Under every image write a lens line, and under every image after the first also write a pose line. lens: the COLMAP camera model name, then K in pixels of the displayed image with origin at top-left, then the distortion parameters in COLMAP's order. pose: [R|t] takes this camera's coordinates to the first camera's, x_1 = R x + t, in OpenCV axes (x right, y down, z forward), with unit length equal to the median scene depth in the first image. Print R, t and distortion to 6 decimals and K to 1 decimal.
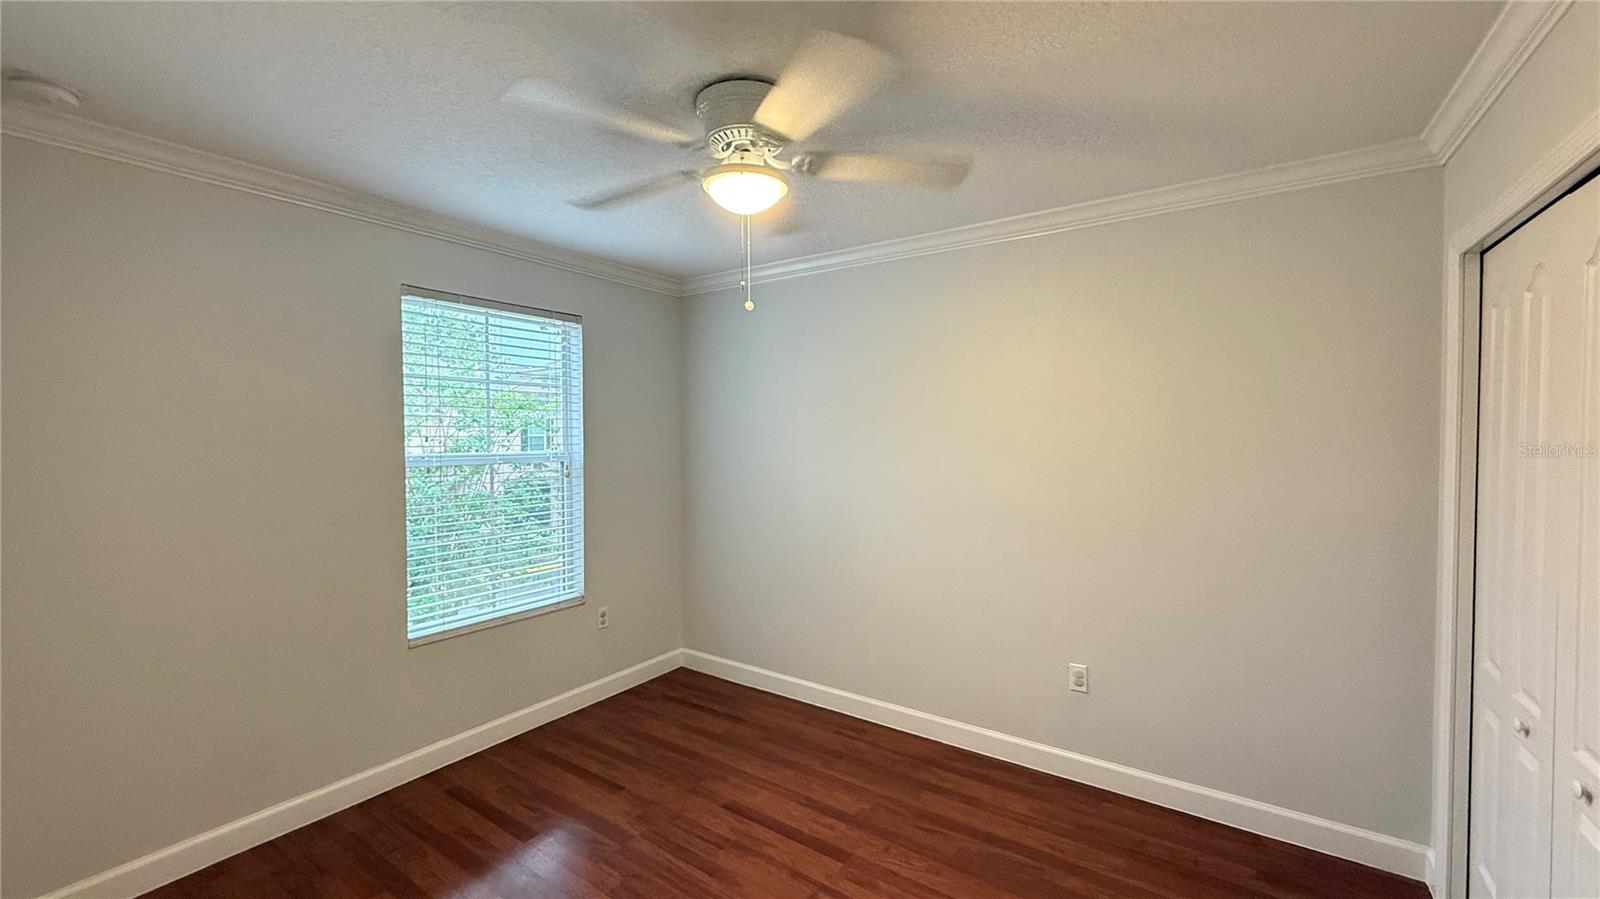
lens RADIAL K [[634.4, 0, 800.0], [0, 634.4, 449.5], [0, 0, 1]] dist [-0.000083, -0.000077]
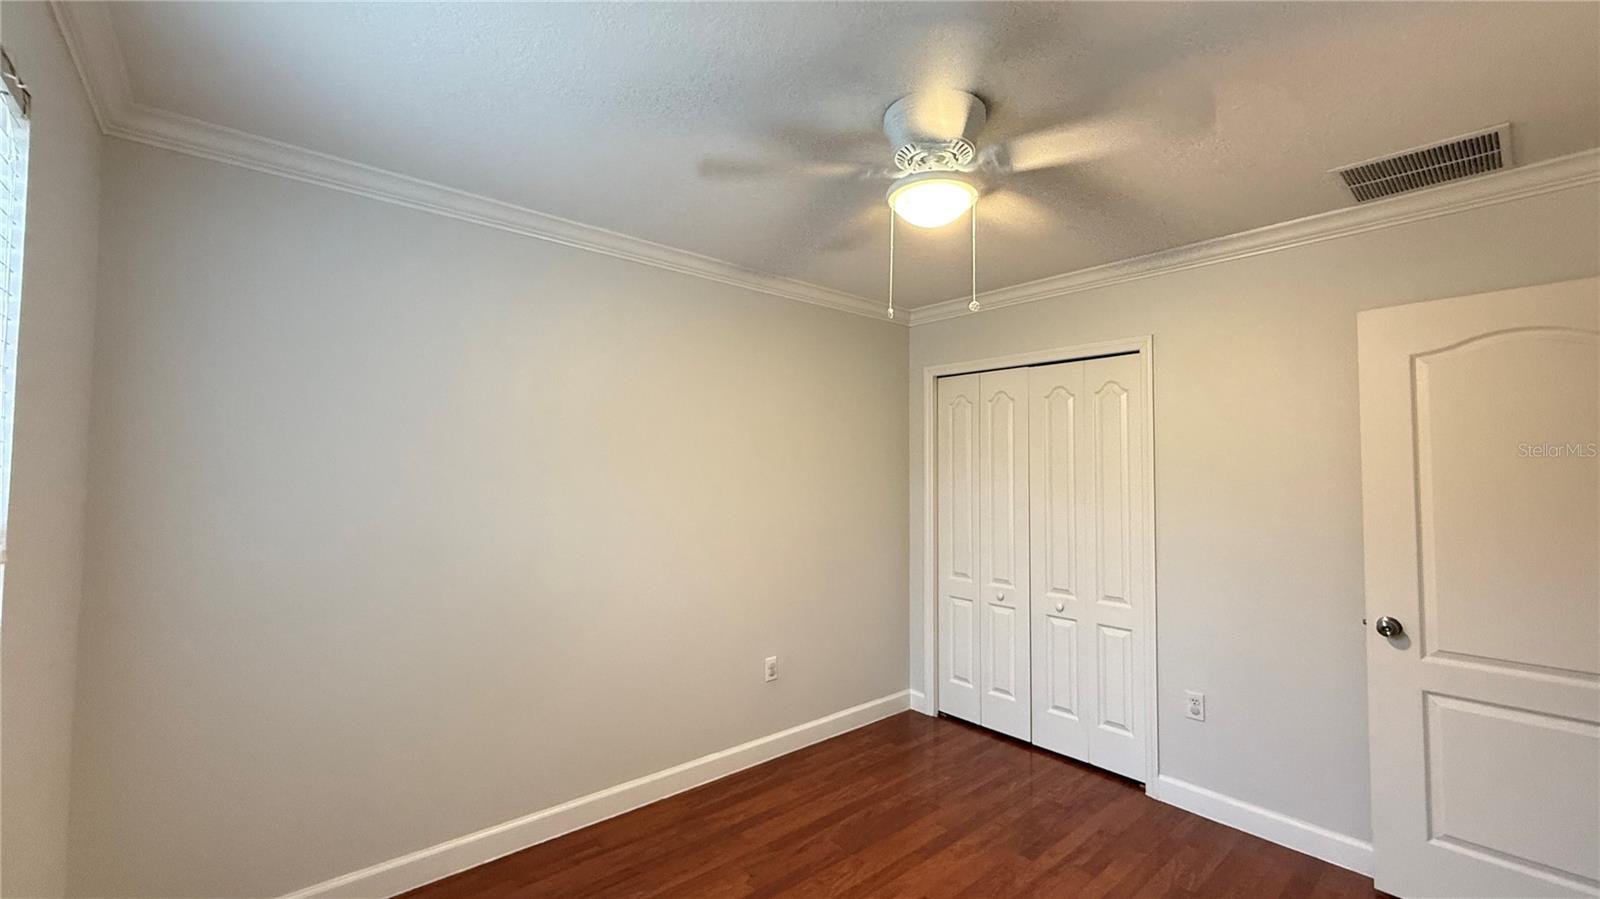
lens RADIAL K [[634.4, 0, 800.0], [0, 634.4, 449.5], [0, 0, 1]] dist [-0.000083, -0.000077]
pose [[0.245615, 0.038907, 0.968586, -0.739144], [0.009487, 0.999050, -0.042537, 0.001143], [-0.969321, 0.019637, 0.245012, 0.676126]]
